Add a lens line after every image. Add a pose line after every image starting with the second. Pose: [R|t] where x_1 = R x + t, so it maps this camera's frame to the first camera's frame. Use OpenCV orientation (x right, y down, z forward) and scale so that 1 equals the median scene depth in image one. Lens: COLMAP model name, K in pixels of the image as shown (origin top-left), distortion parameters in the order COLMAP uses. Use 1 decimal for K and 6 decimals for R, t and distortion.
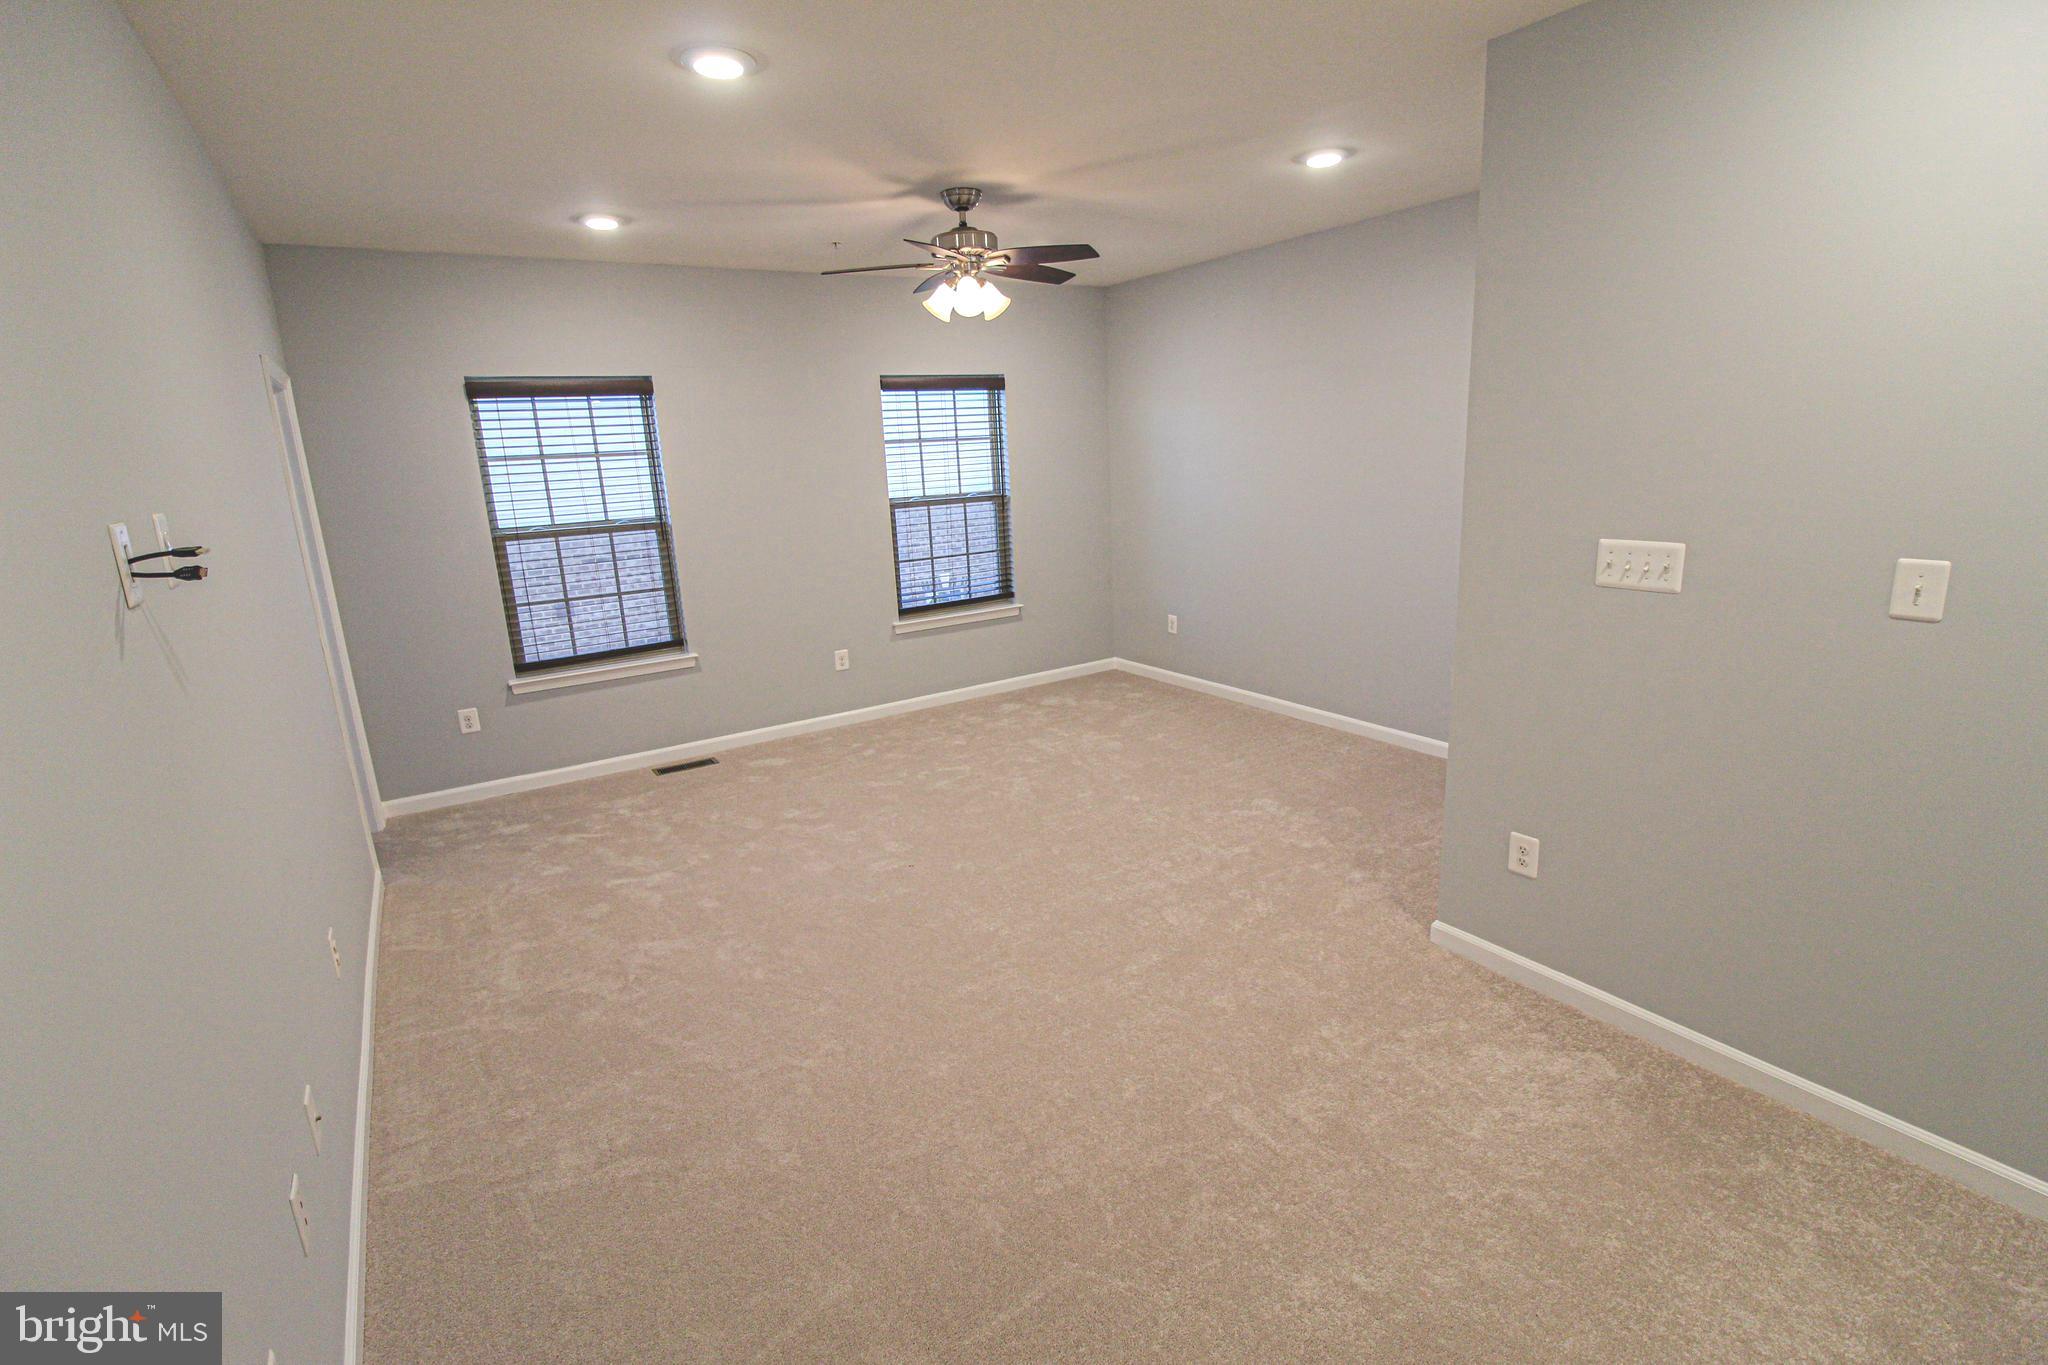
lens RADIAL K [[969.6, 0, 1024.0], [0, 969.6, 682.5], [0, 0, 1]] dist [0.001432, 0.000257]
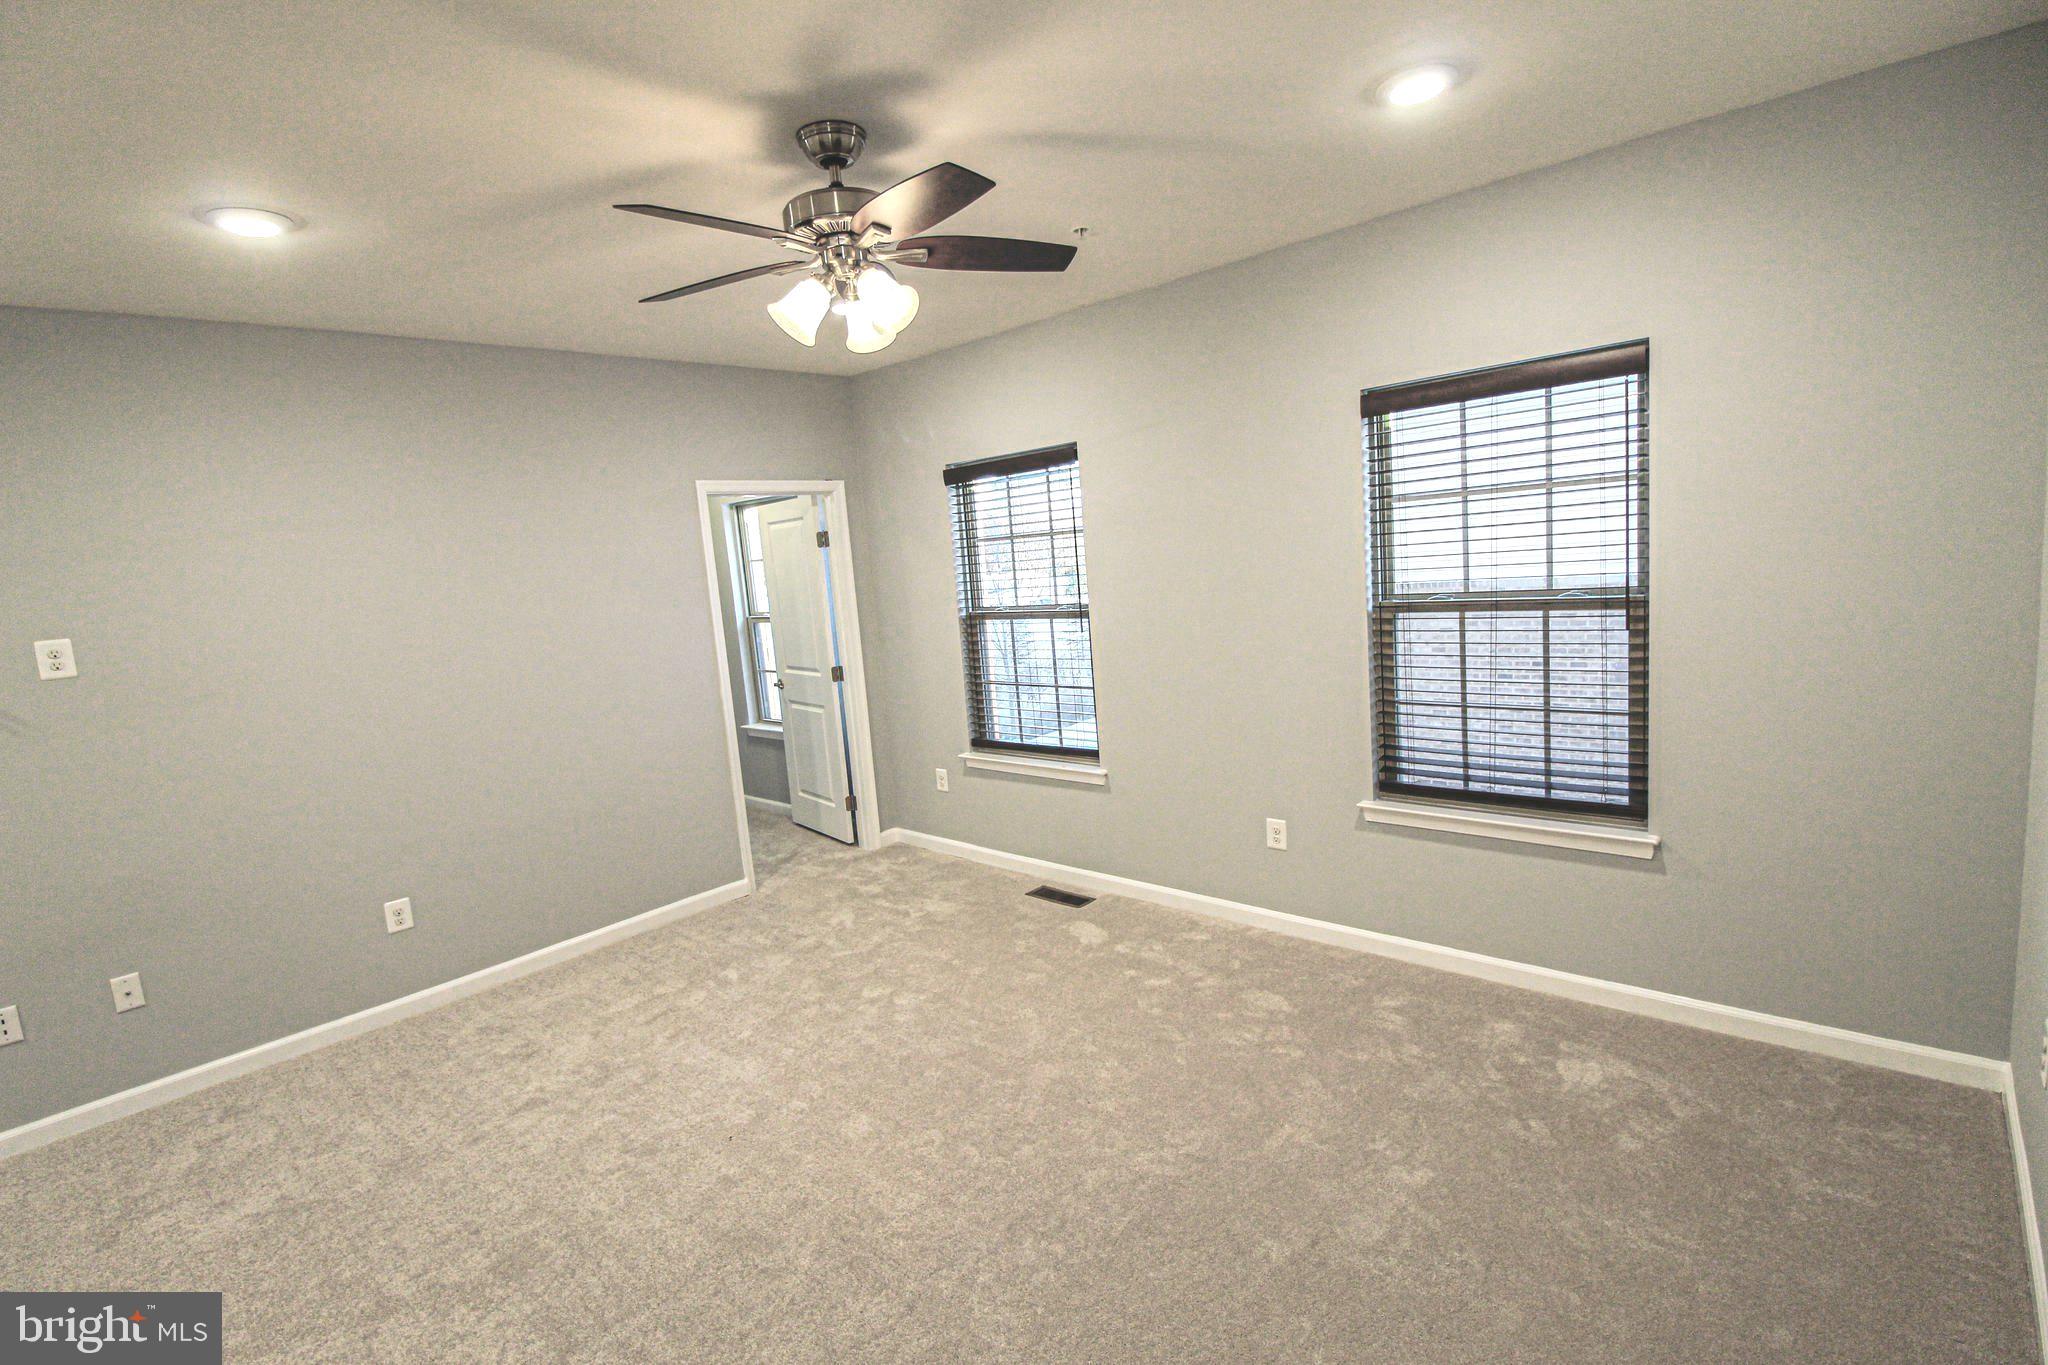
lens RADIAL K [[969.6, 0, 1024.0], [0, 969.6, 682.5], [0, 0, 1]] dist [0.001432, 0.000257]
pose [[0.226151, 0.145554, -0.963156, 0.376856], [-0.176781, 0.978486, 0.106362, -0.157776], [0.957917, 0.146214, 0.247017, 0.641177]]
